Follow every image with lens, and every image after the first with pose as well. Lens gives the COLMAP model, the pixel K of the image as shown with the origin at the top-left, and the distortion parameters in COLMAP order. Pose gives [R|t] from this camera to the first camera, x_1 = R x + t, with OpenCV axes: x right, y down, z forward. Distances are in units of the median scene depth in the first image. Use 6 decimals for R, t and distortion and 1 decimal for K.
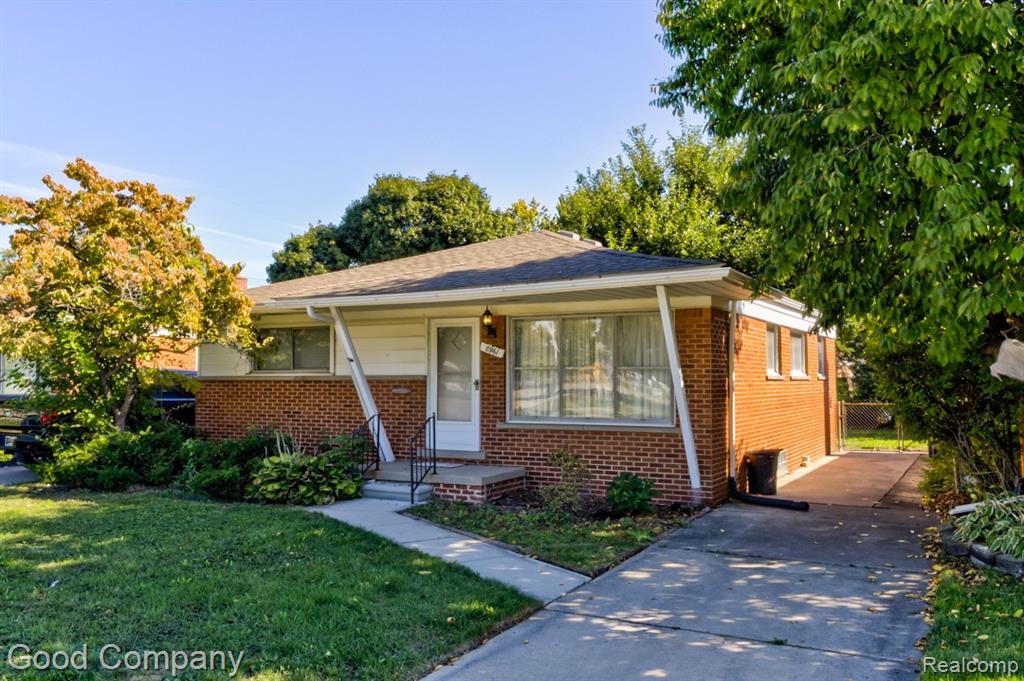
lens RADIAL K [[880.3, 0, 506.6], [0, 880.3, 332.9], [0, 0, 1]] dist [0.025423, -0.015051]
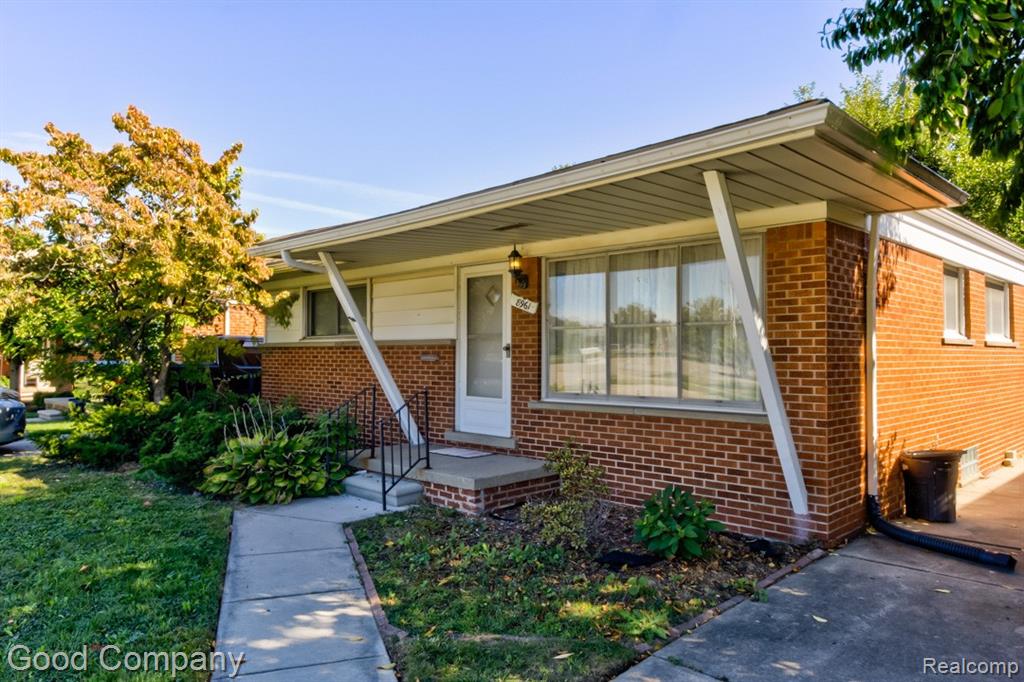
lens RADIAL K [[719.1, 0, 496.4], [0, 719.1, 333.3], [0, 0, 1]] dist [0.005427, 0.014115]
pose [[0.957219, -0.007044, -0.289277, 0.147871], [0.013644, 0.999690, 0.020806, 0.033342], [0.289041, -0.023862, 0.957019, 0.429462]]
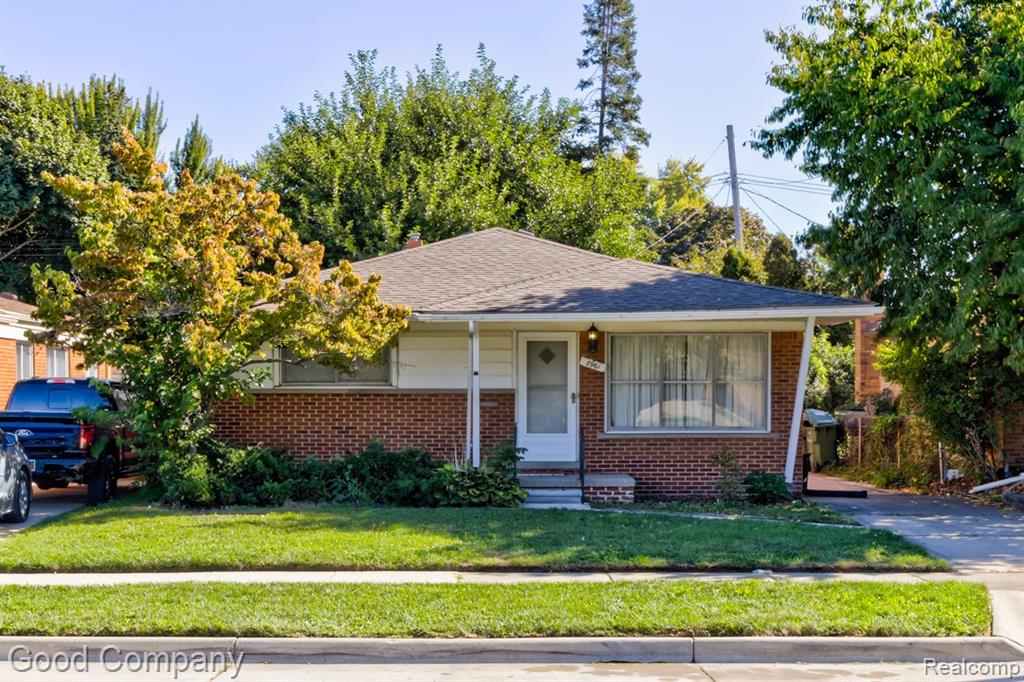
lens RADIAL K [[1626.5, 0, 512.7], [0, 1626.5, 346.5], [0, 0, 1]] dist [0.050176, 0.000000]
pose [[0.876800, 0.015294, 0.480612, -1.097787], [-0.023417, 0.999666, 0.010909, -0.022052], [-0.480285, -0.020819, 0.876865, -0.697014]]
